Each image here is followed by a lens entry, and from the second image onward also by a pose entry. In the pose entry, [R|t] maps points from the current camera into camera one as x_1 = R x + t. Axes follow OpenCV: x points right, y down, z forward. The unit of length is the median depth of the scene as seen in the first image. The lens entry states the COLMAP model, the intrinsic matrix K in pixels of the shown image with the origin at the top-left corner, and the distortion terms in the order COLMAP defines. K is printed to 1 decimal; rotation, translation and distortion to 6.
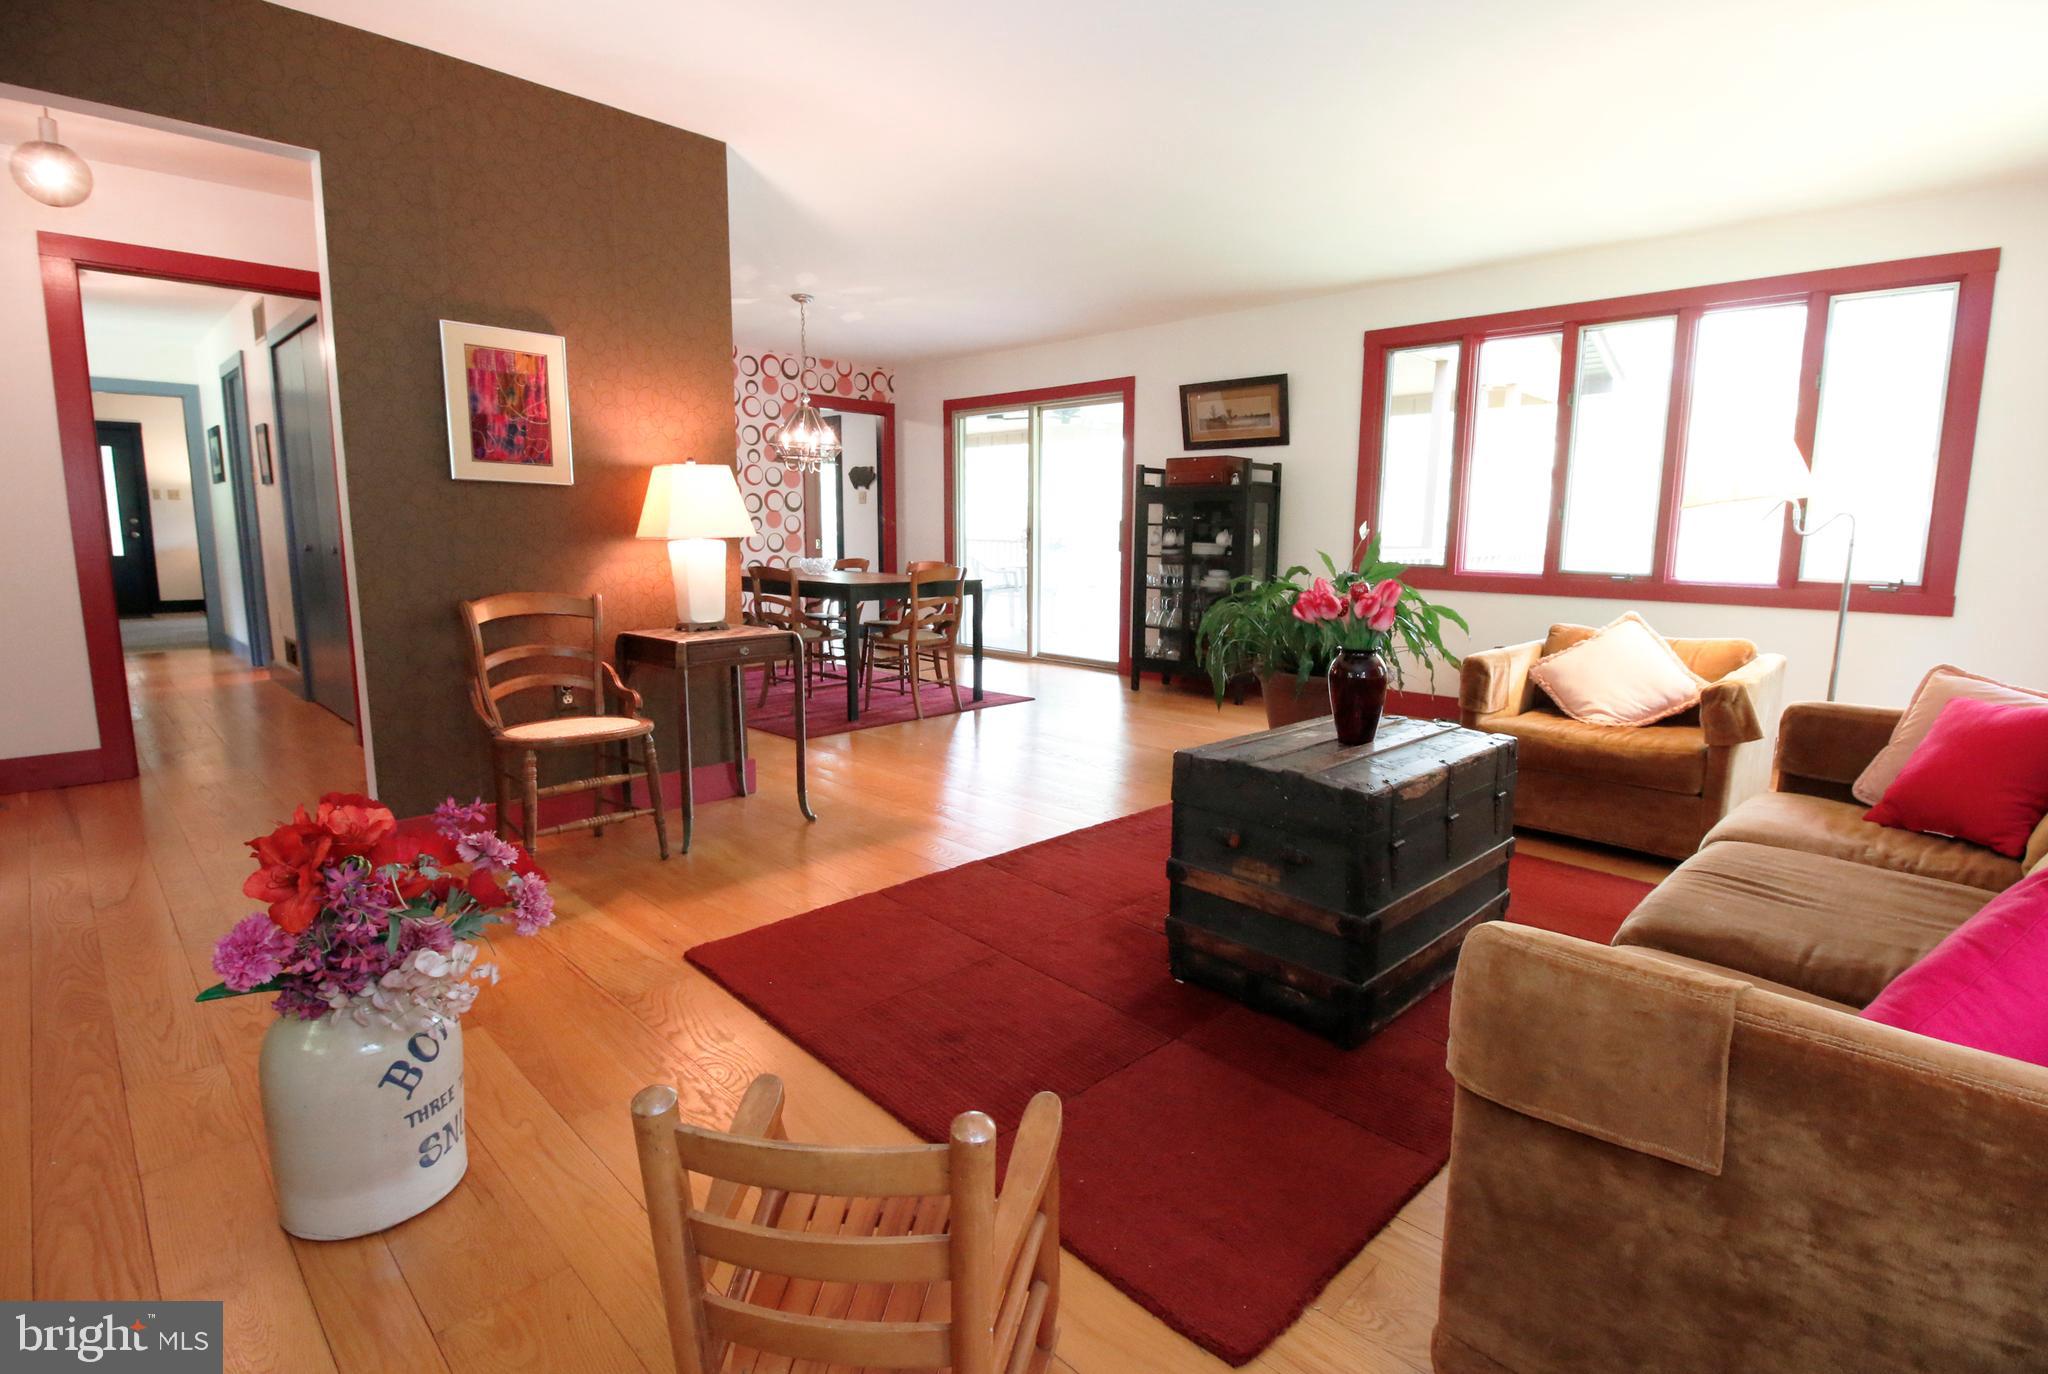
lens RADIAL K [[976.8, 0, 1029.6], [0, 976.8, 685.8], [0, 0, 1]] dist [-0.005049, -0.009802]
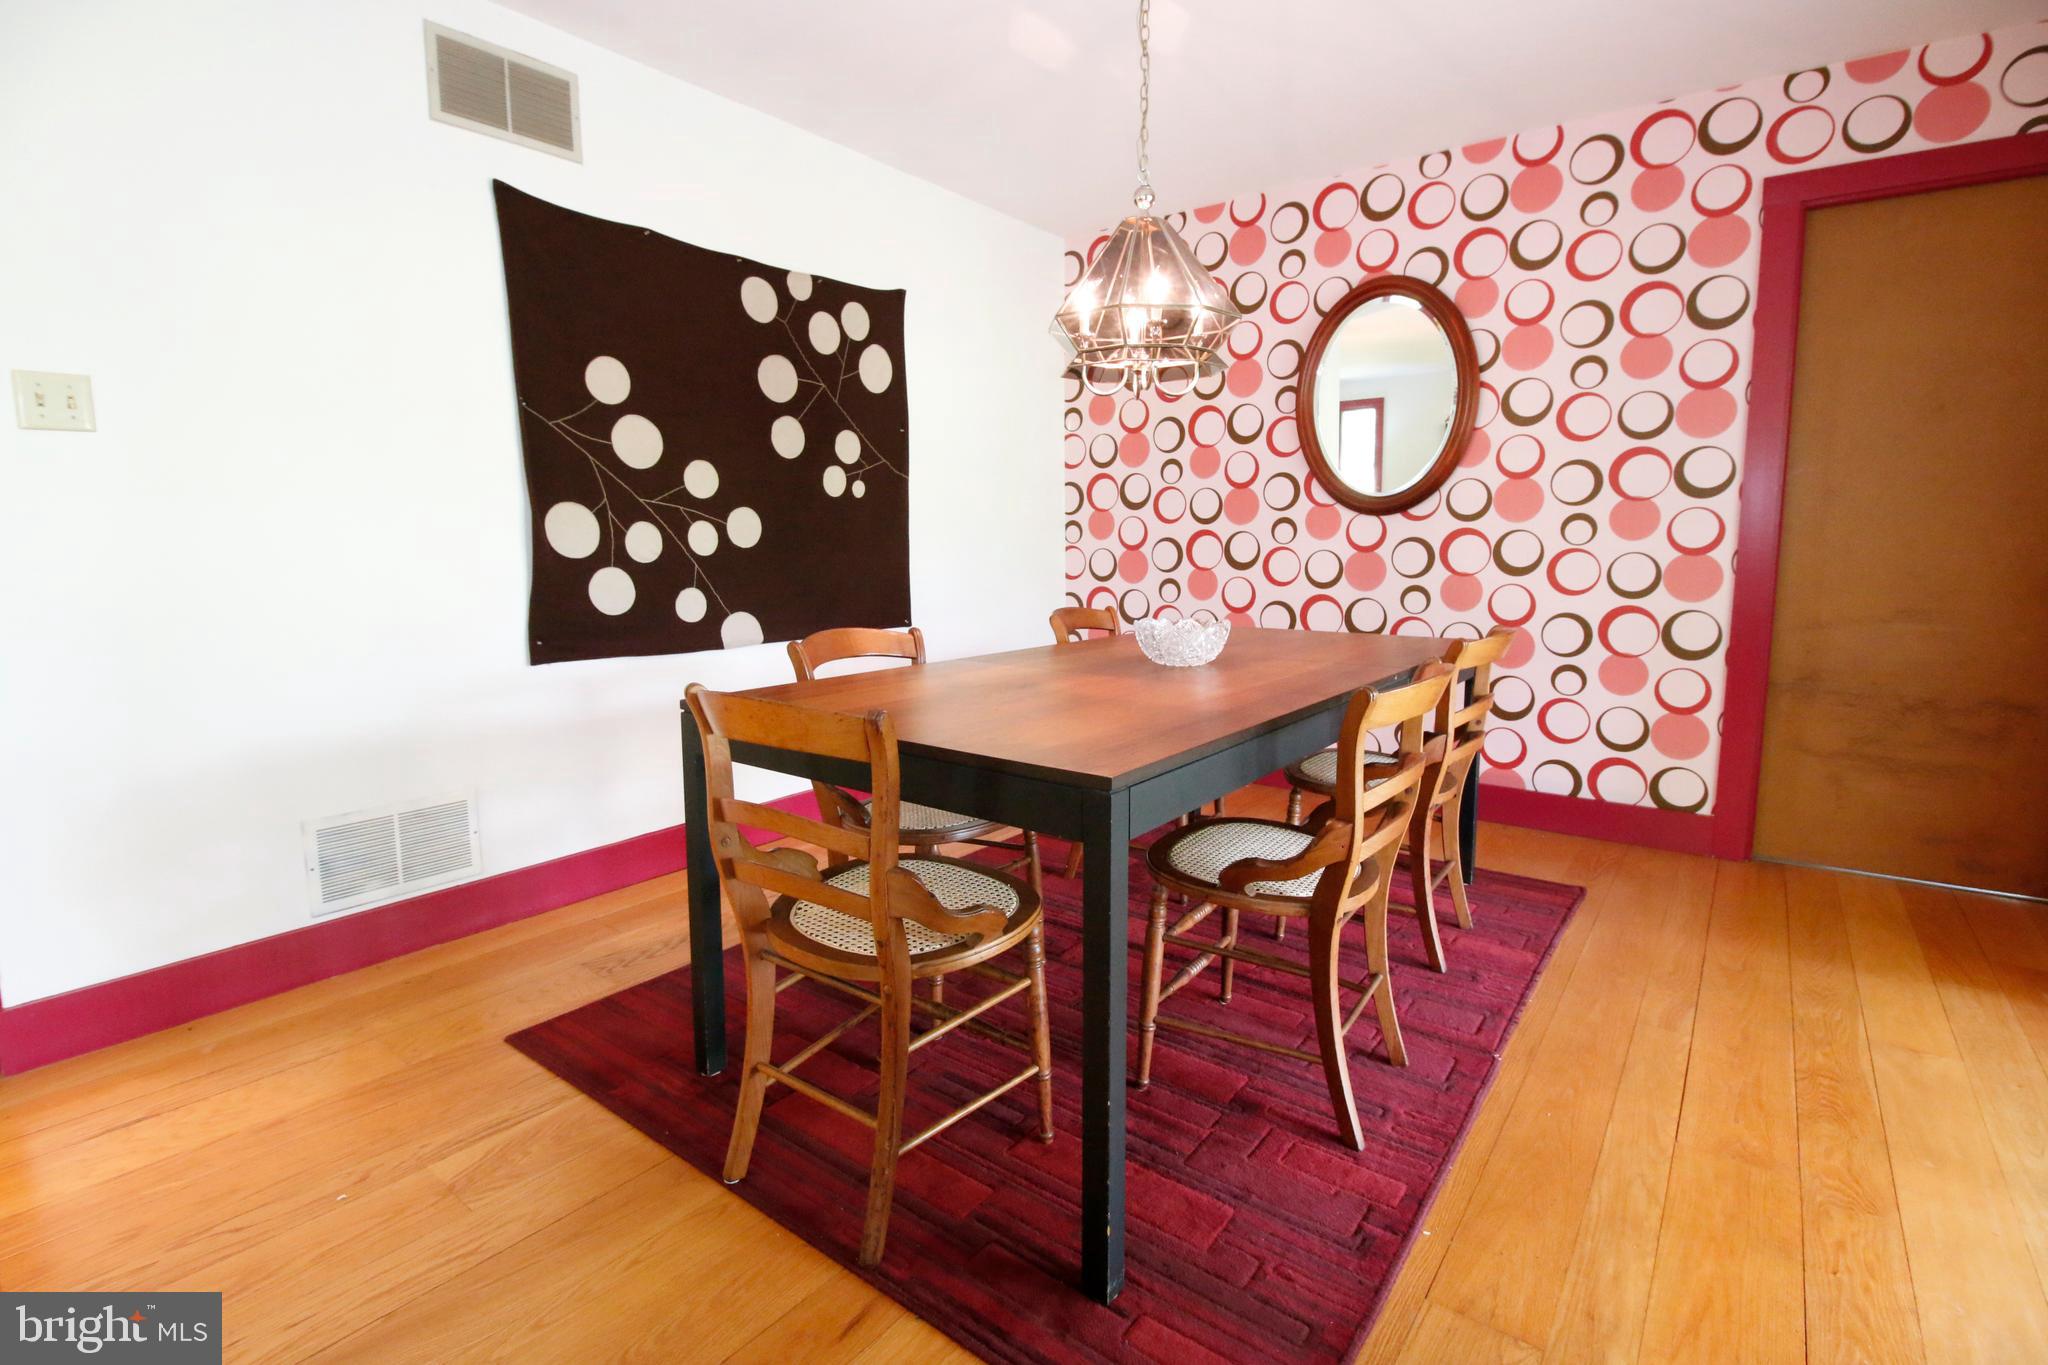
lens RADIAL K [[976.8, 0, 1024.3], [0, 976.8, 681.8], [0, 0, 1]] dist [-0.005049, -0.009802]
pose [[0.112843, 0.121653, -0.986137, 0.121599], [-0.153190, 0.982740, 0.103704, -0.105485], [0.981733, 0.139364, 0.129531, 0.698462]]
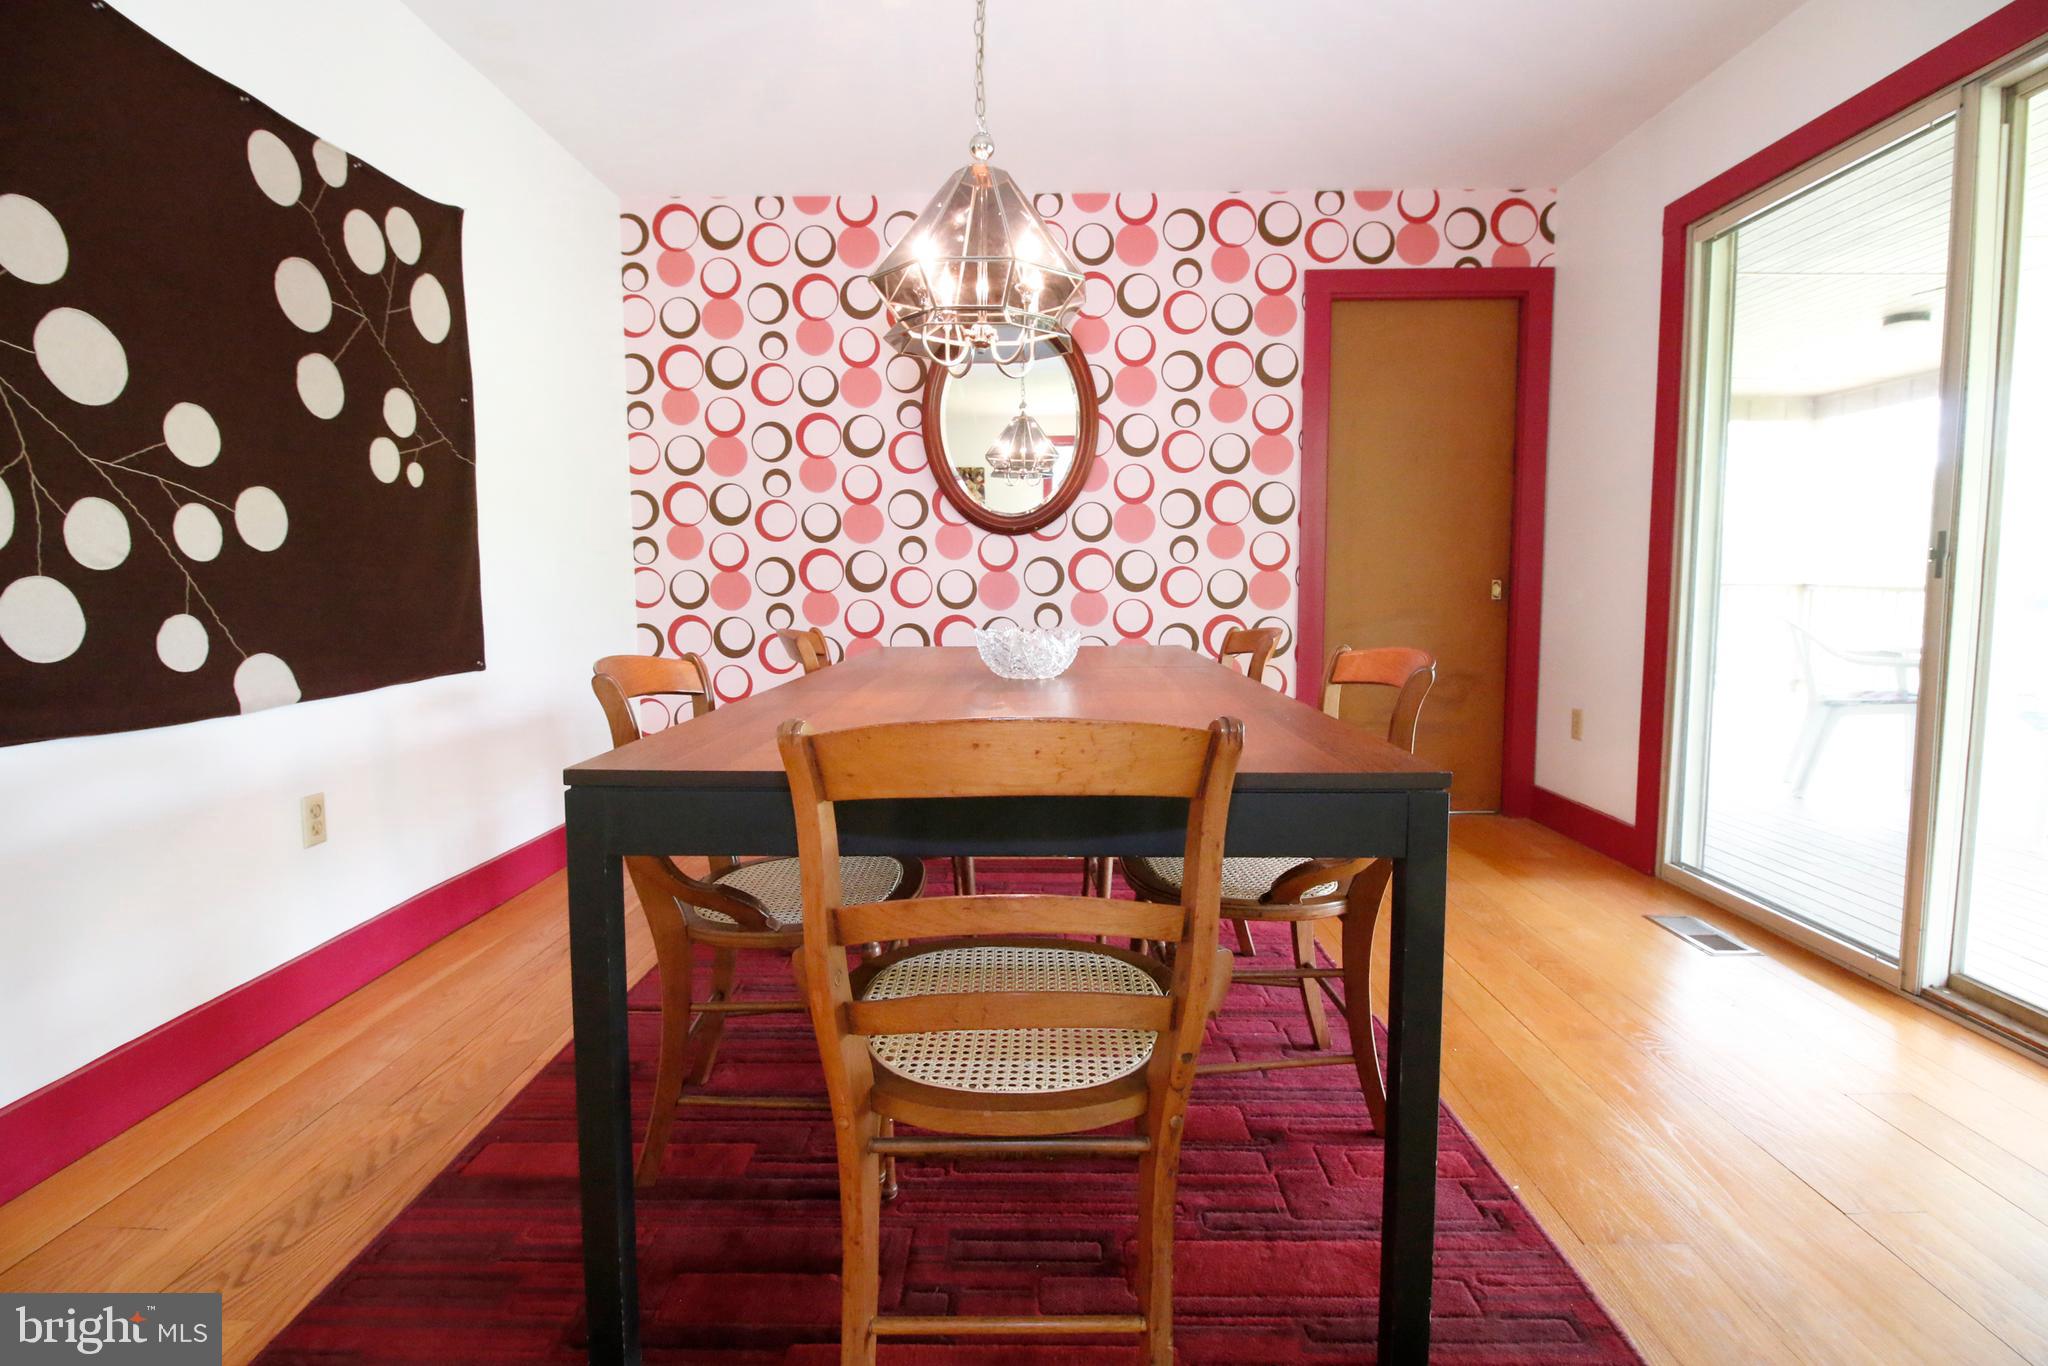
lens RADIAL K [[976.8, 0, 1011.7], [0, 976.8, 687.4], [0, 0, 1]] dist [-0.005049, -0.009802]
pose [[0.693245, 0.051483, -0.718861, 0.014960], [-0.097096, 0.995024, -0.022374, -0.076710], [0.714132, 0.085309, 0.694794, 0.589601]]
